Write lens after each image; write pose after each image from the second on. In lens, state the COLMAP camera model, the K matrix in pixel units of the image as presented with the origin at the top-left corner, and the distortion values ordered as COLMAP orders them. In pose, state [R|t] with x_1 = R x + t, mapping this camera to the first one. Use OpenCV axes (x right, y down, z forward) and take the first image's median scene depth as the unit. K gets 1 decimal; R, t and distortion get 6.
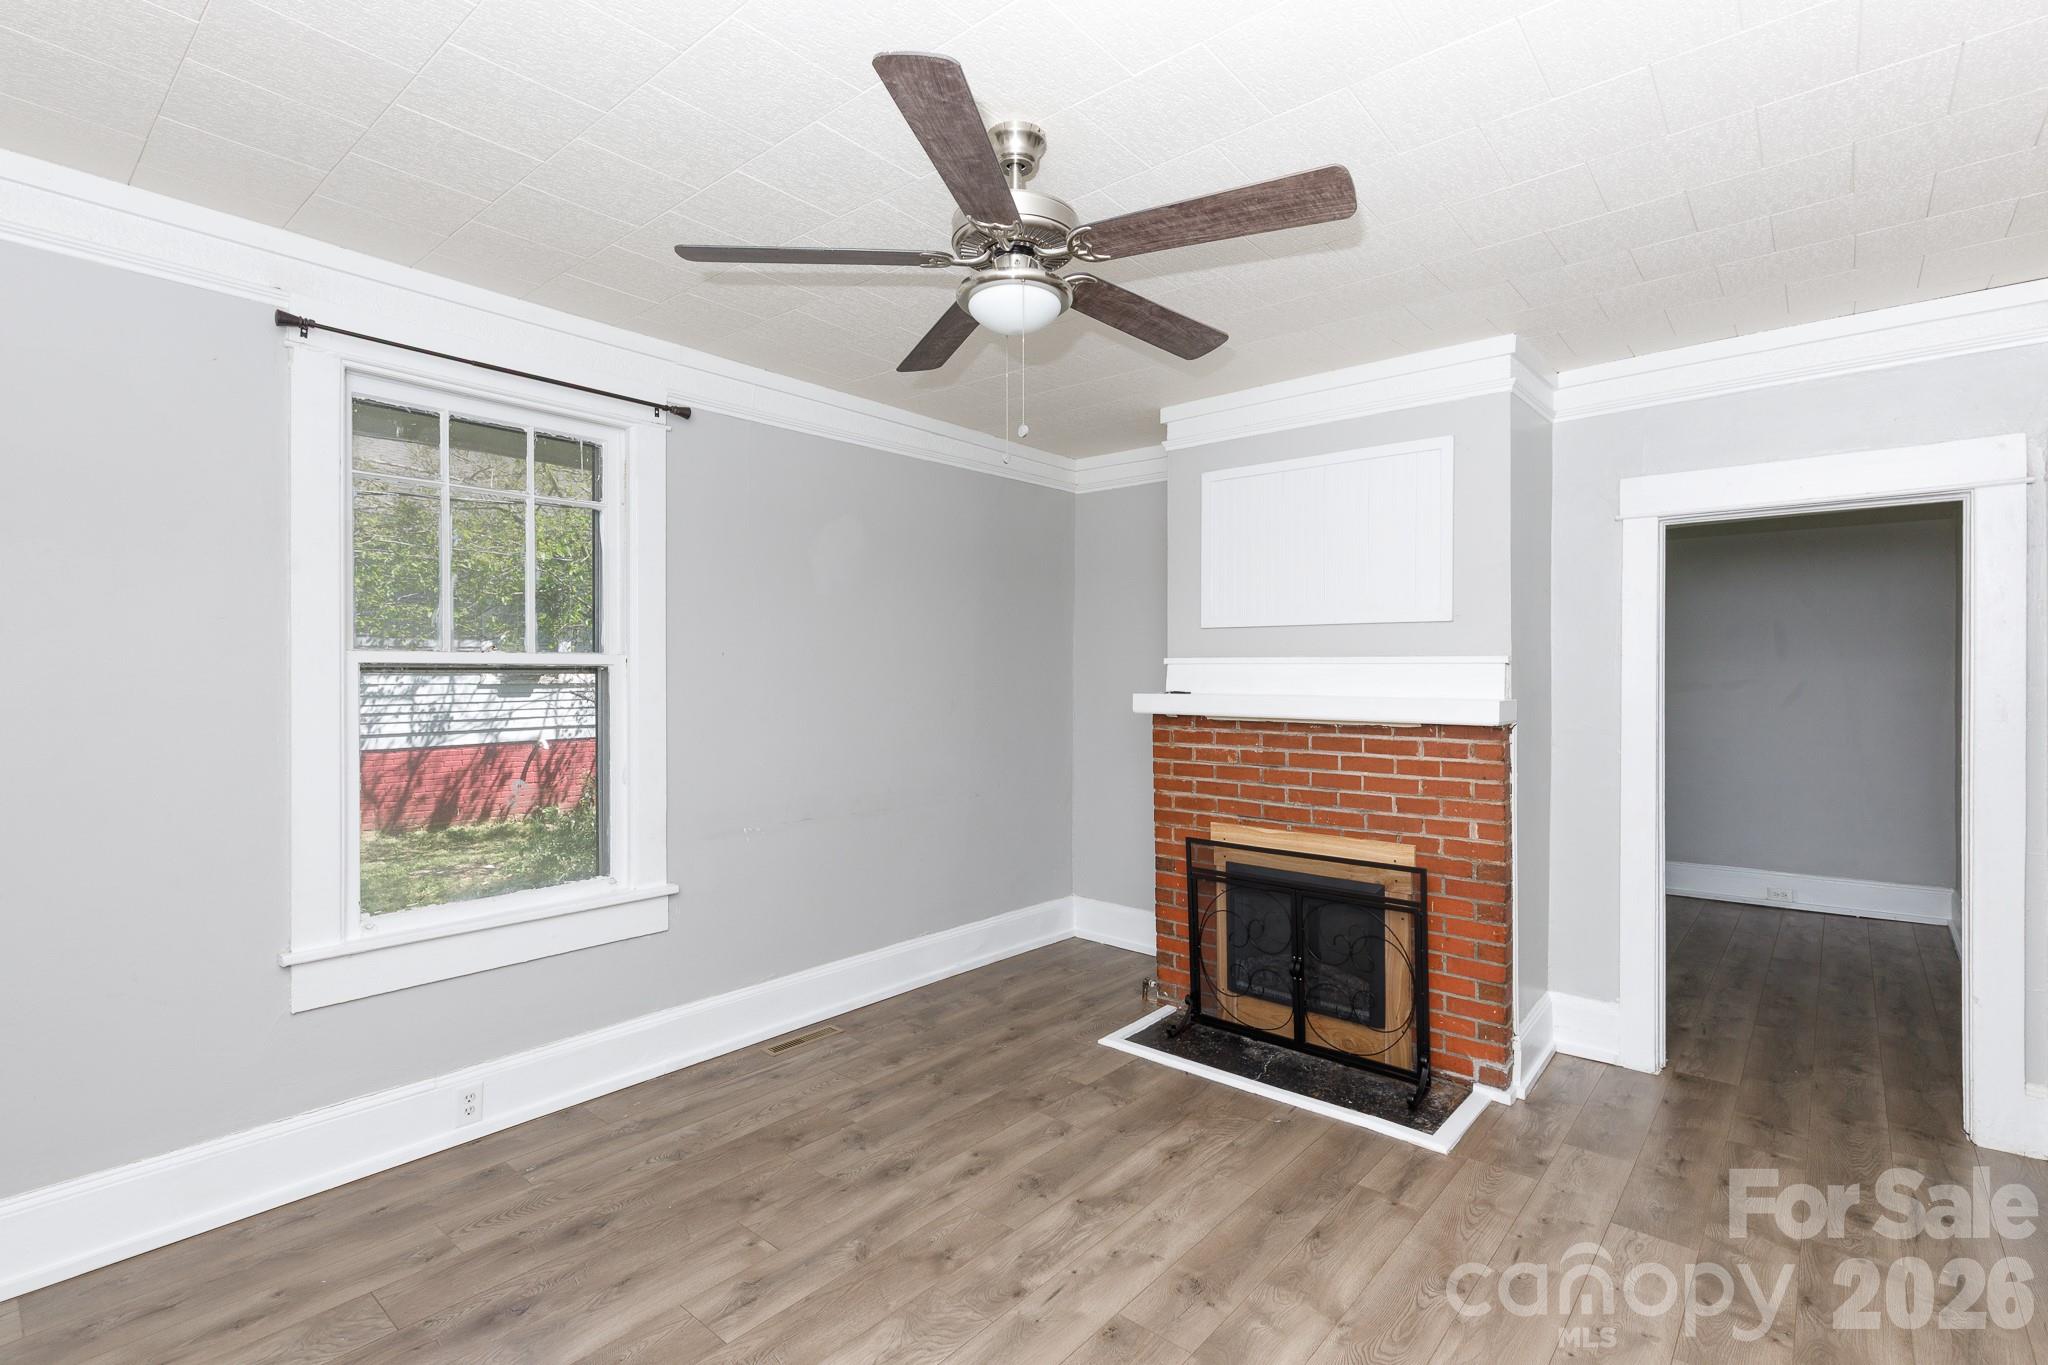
lens RADIAL K [[924.5, 0, 1024.0], [0, 924.5, 682.5], [0, 0, 1]] dist [0.010089, -0.000511]
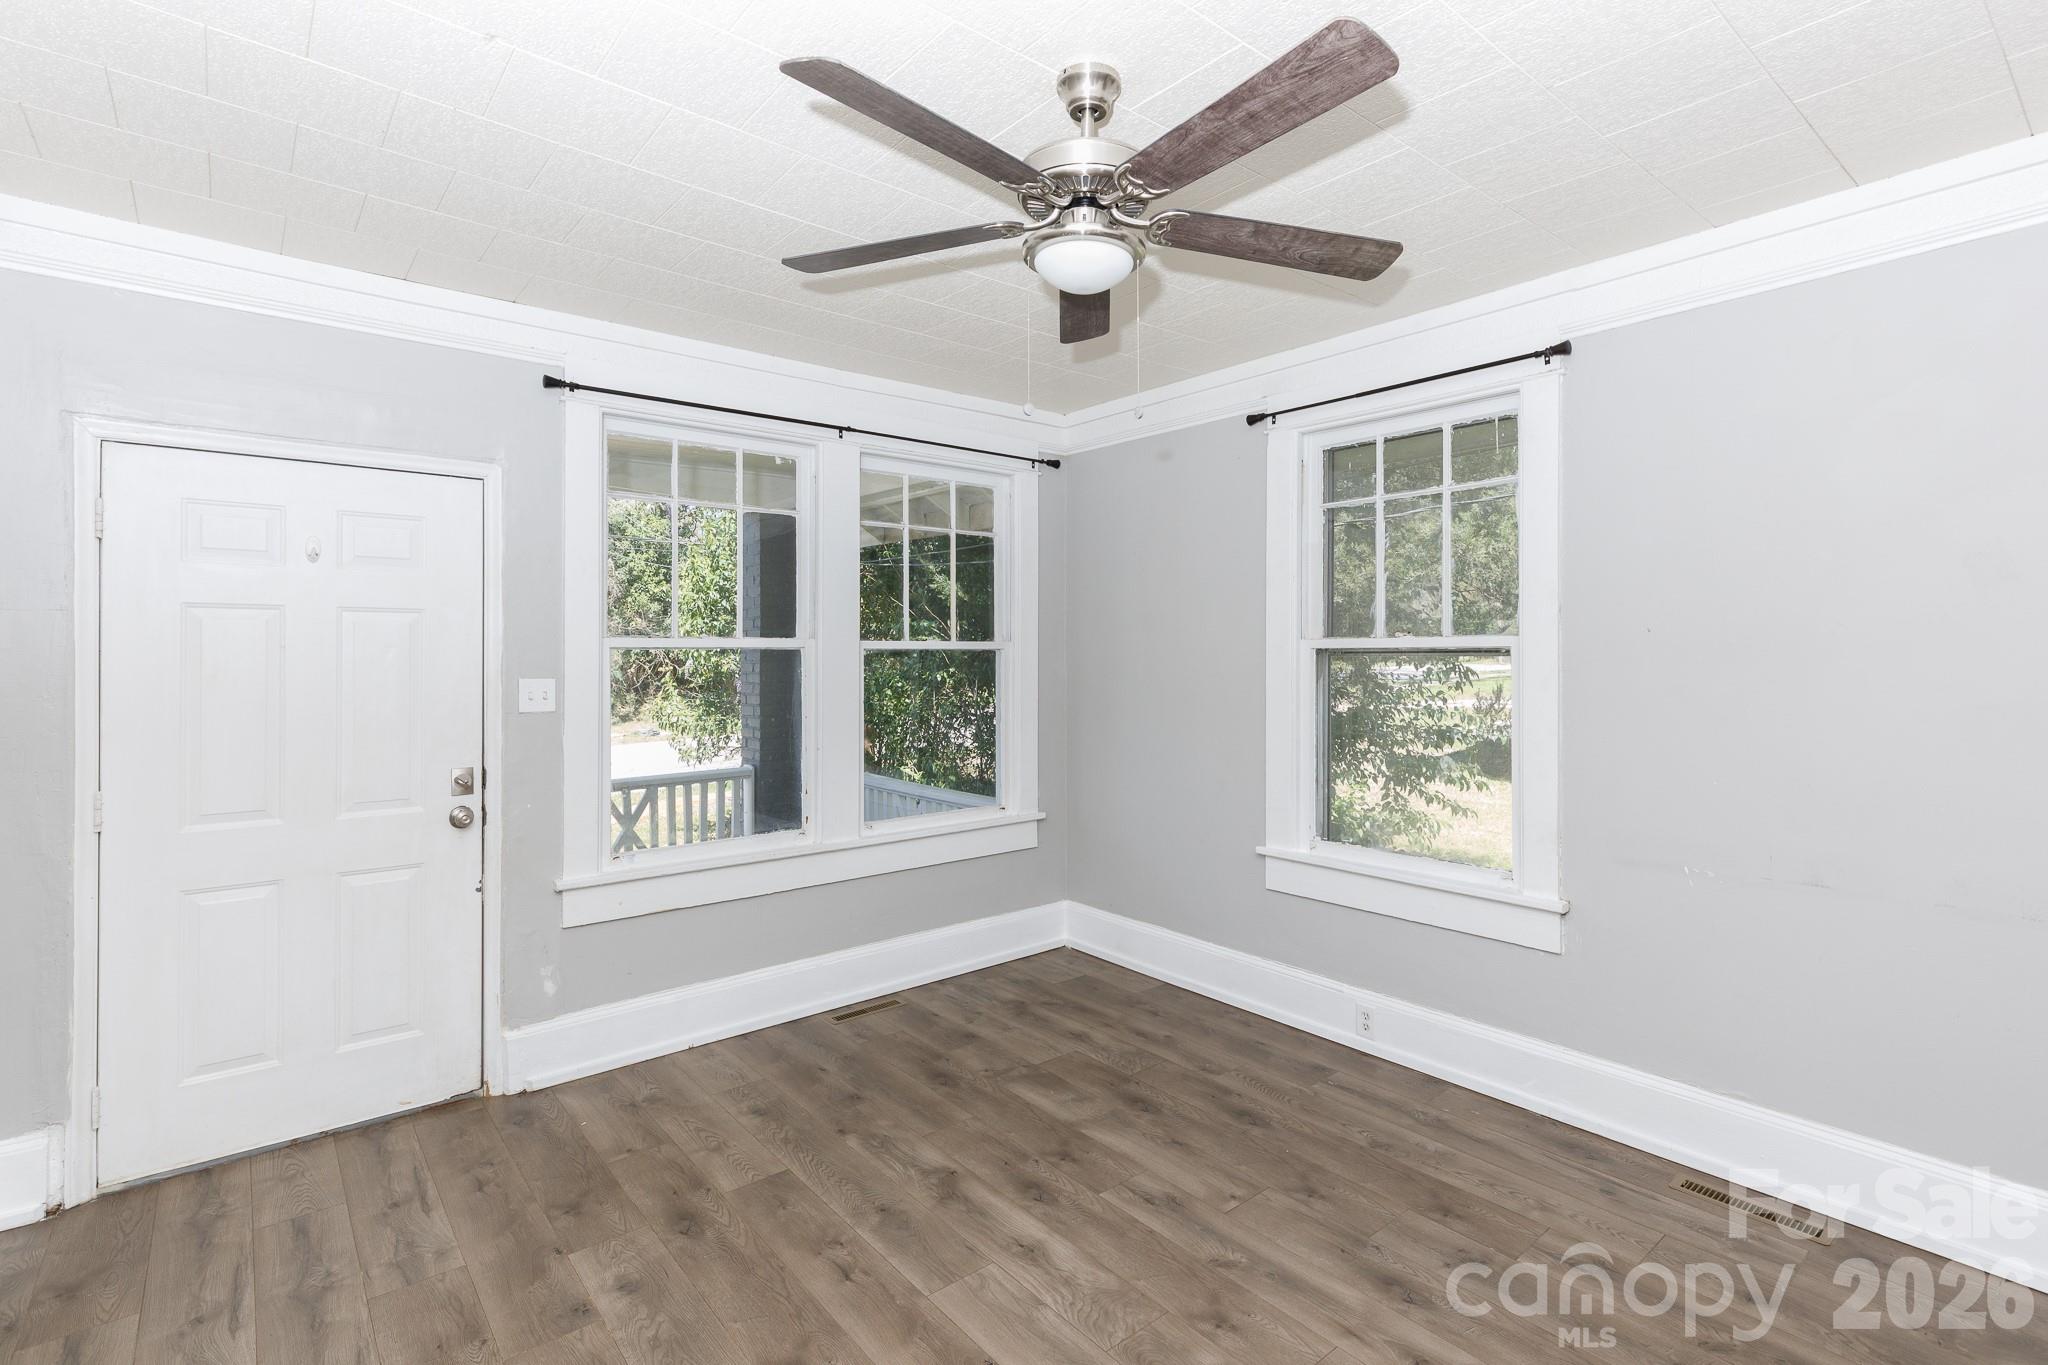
lens RADIAL K [[945.0, 0, 1025.9], [0, 945.0, 660.4], [0, 0, 1]] dist [0.012569, 0.000077]
pose [[-0.153203, 0.008180, -0.988161, 0.790703], [-0.000314, 0.999965, 0.008326, -0.018943], [0.988195, 0.001586, -0.153195, 0.905708]]
